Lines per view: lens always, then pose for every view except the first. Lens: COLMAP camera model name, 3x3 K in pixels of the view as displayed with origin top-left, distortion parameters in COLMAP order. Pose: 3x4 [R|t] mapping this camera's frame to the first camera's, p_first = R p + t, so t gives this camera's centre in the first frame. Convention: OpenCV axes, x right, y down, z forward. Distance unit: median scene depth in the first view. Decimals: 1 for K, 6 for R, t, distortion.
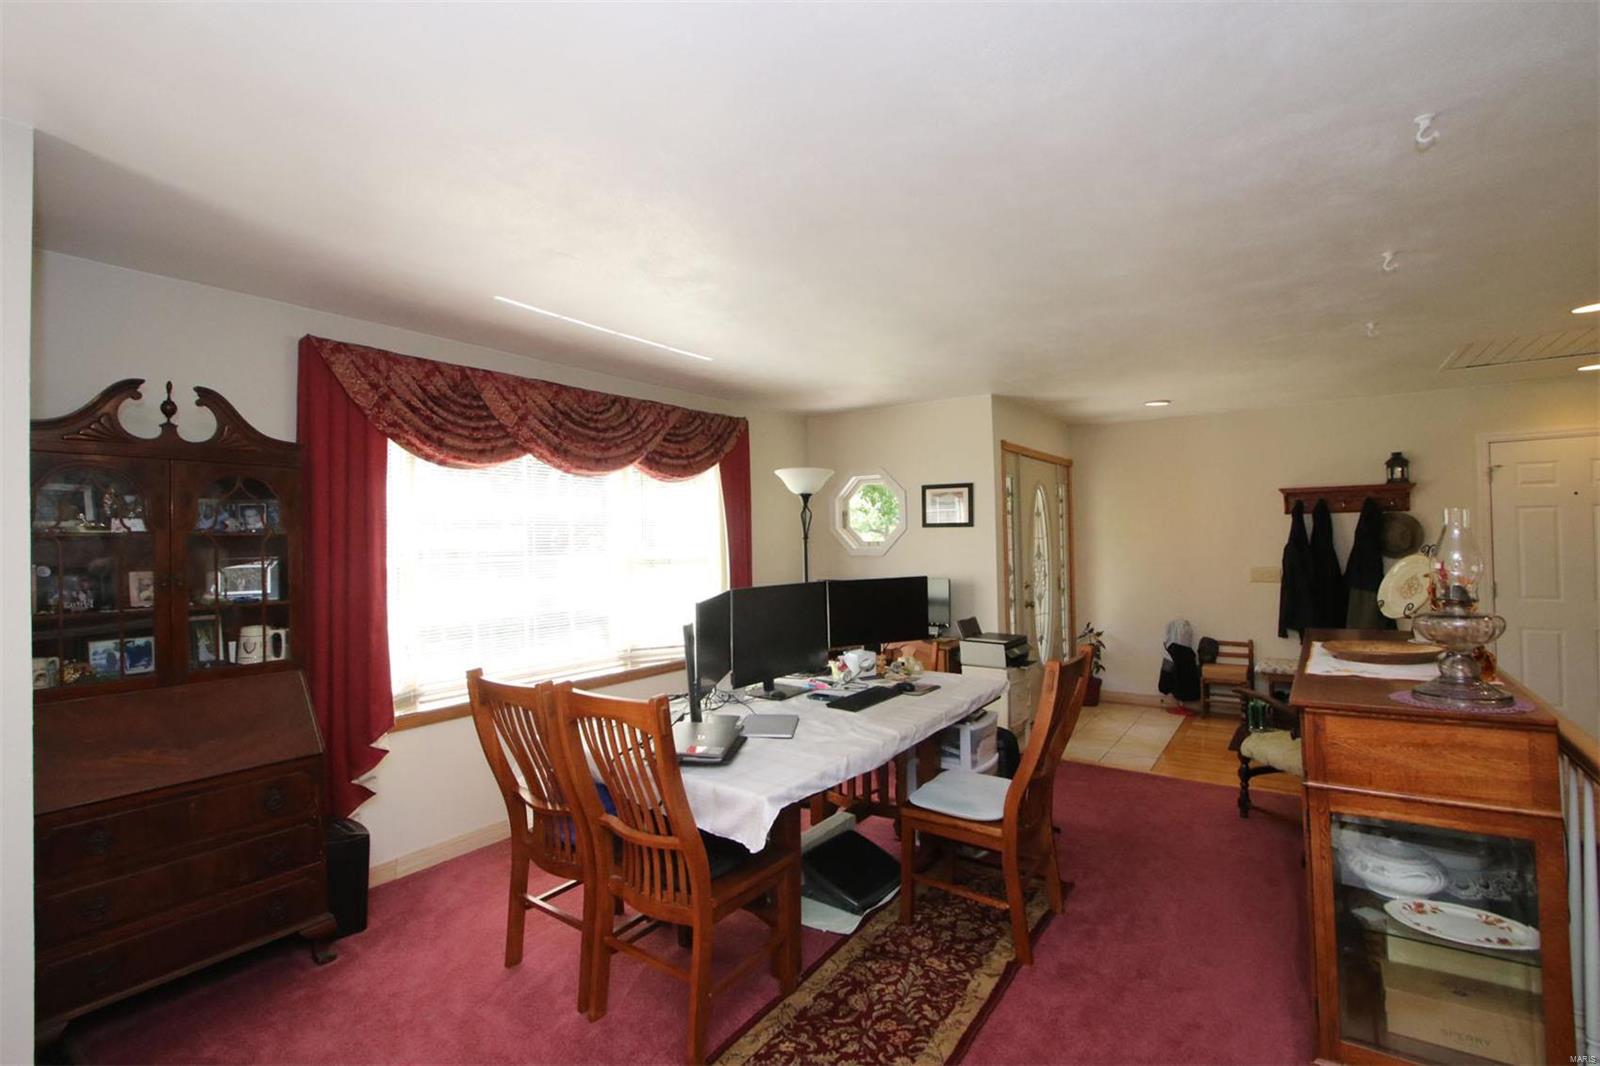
lens RADIAL K [[741.4, 0, 791.8], [0, 741.4, 525.7], [0, 0, 1]] dist [-0.016265, 0.002585]
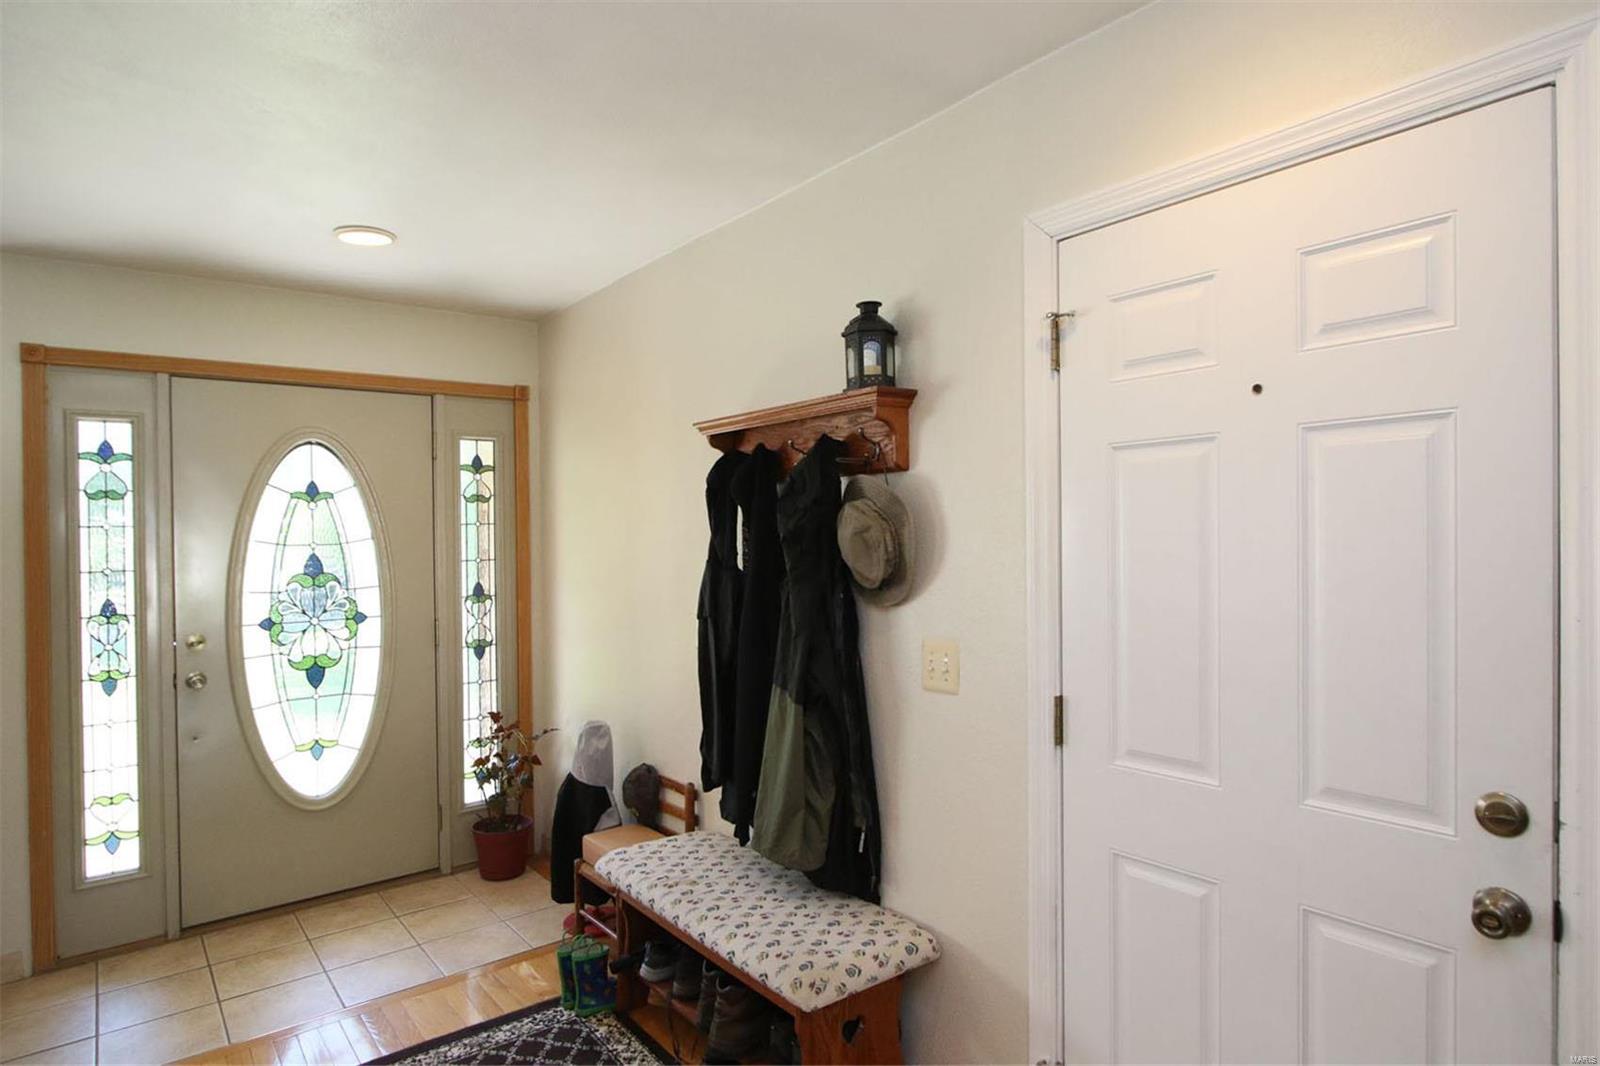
lens RADIAL K [[900.6, 0, 805.3], [0, 900.6, 551.5], [0, 0, 1]] dist [0.000603, 0.000332]
pose [[0.956120, 0.003414, -0.292955, 1.204558], [0.009342, 0.999068, 0.042133, -0.000343], [0.292825, -0.043021, 0.955198, 0.756919]]
